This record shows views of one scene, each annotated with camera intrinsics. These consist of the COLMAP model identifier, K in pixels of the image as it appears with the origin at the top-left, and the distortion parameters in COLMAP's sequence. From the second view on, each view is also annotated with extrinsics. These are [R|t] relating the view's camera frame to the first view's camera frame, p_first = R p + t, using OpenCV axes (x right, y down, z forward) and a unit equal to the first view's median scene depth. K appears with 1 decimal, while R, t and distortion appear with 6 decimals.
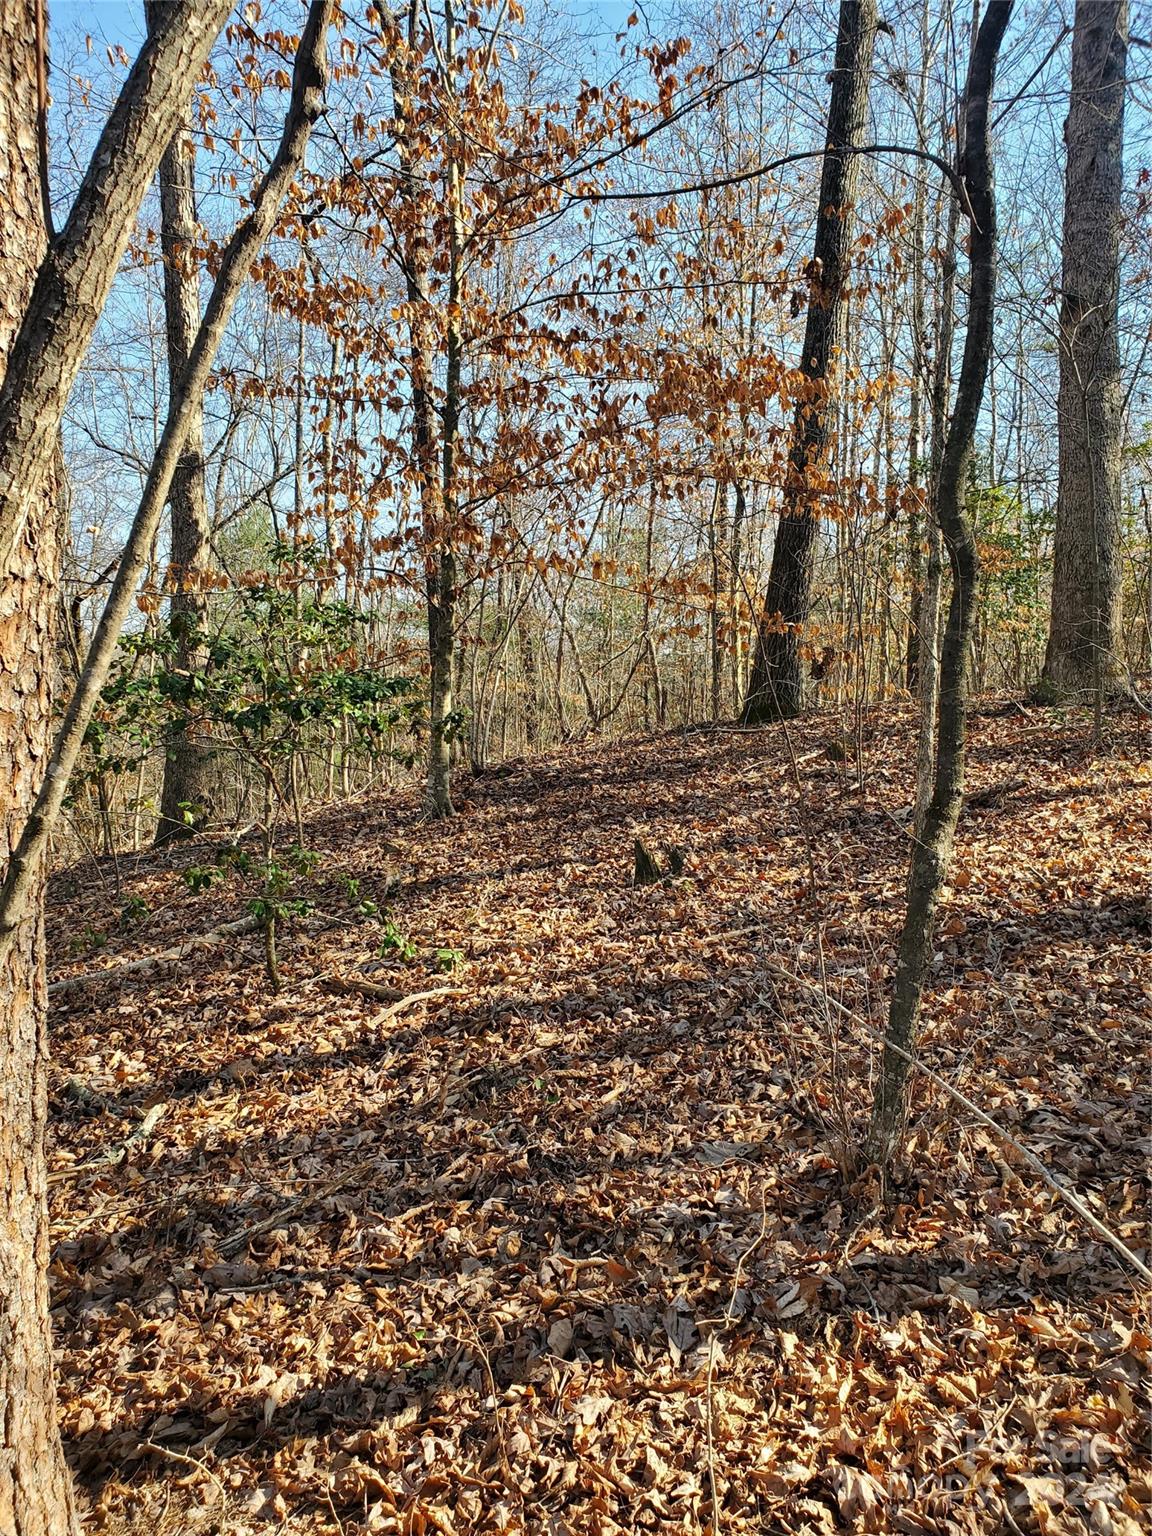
lens RADIAL K [[1067.5, 0, 572.1], [0, 1067.5, 796.0], [0, 0, 1]] dist [-0.048640, 0.023927]
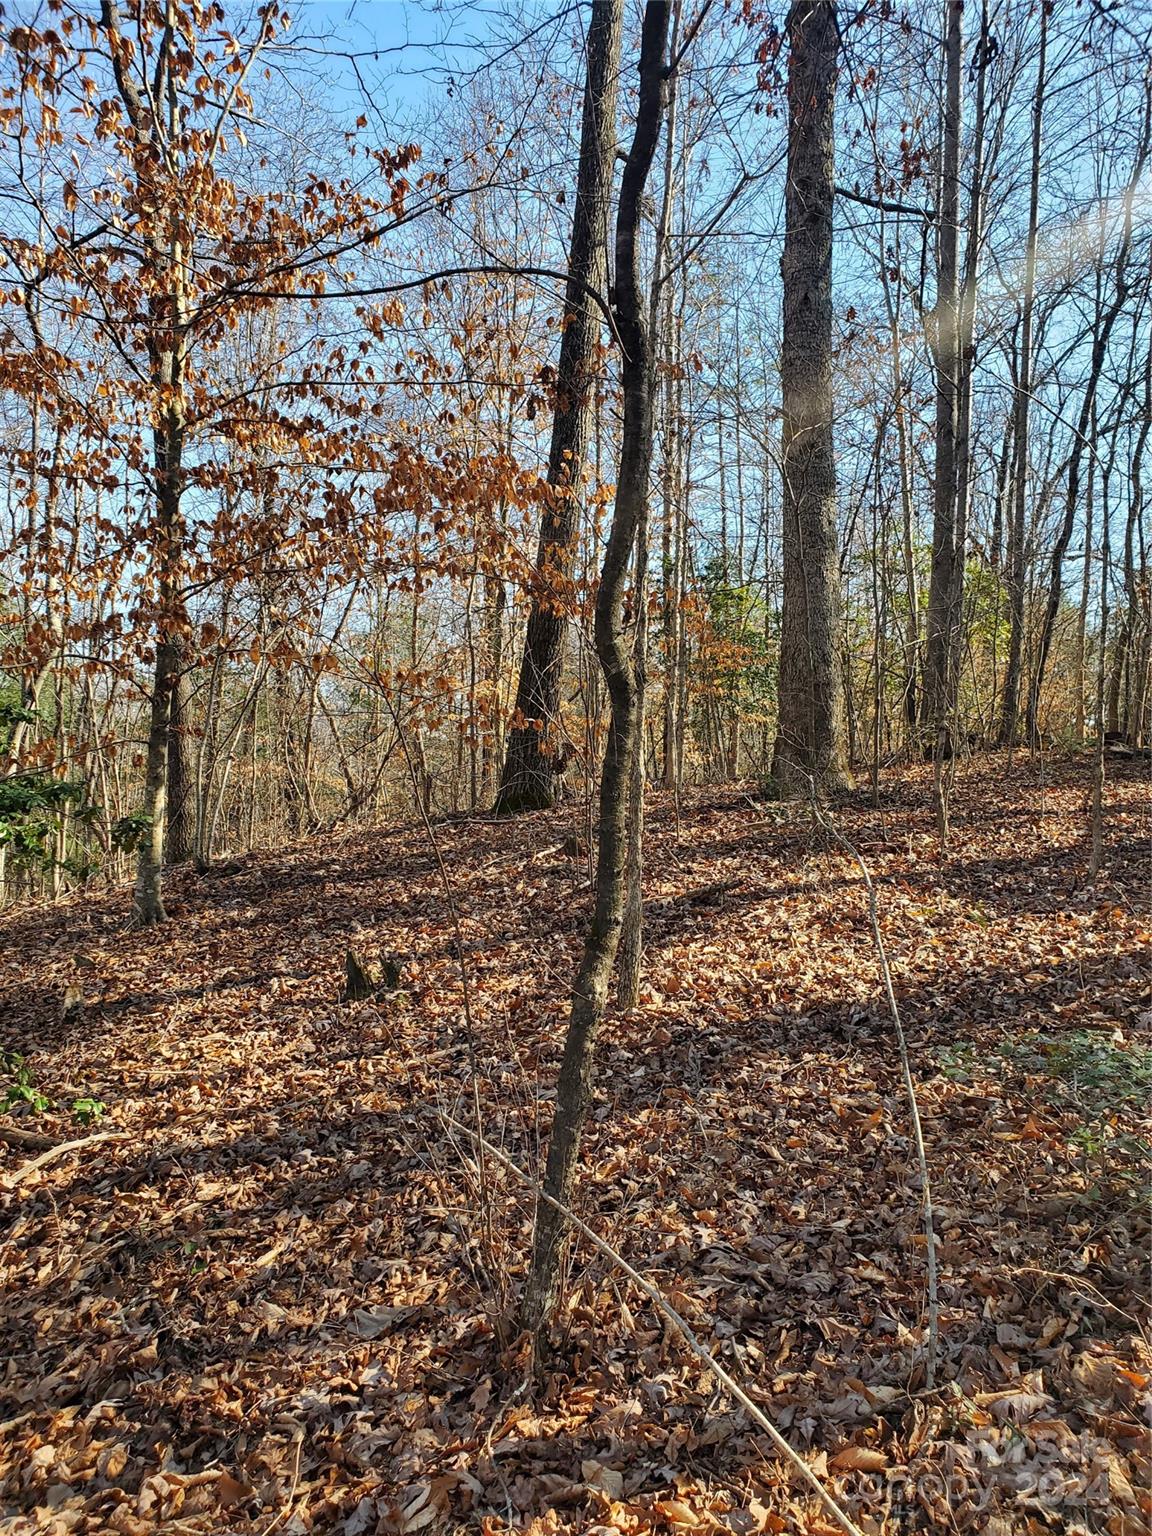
lens RADIAL K [[1067.5, 0, 572.1], [0, 1067.5, 796.0], [0, 0, 1]] dist [-0.048640, 0.023927]
pose [[0.980357, 0.001239, 0.197229, 0.103655], [0.012965, 0.997413, -0.070709, -0.039315], [-0.196806, 0.071877, 0.977804, 0.039182]]
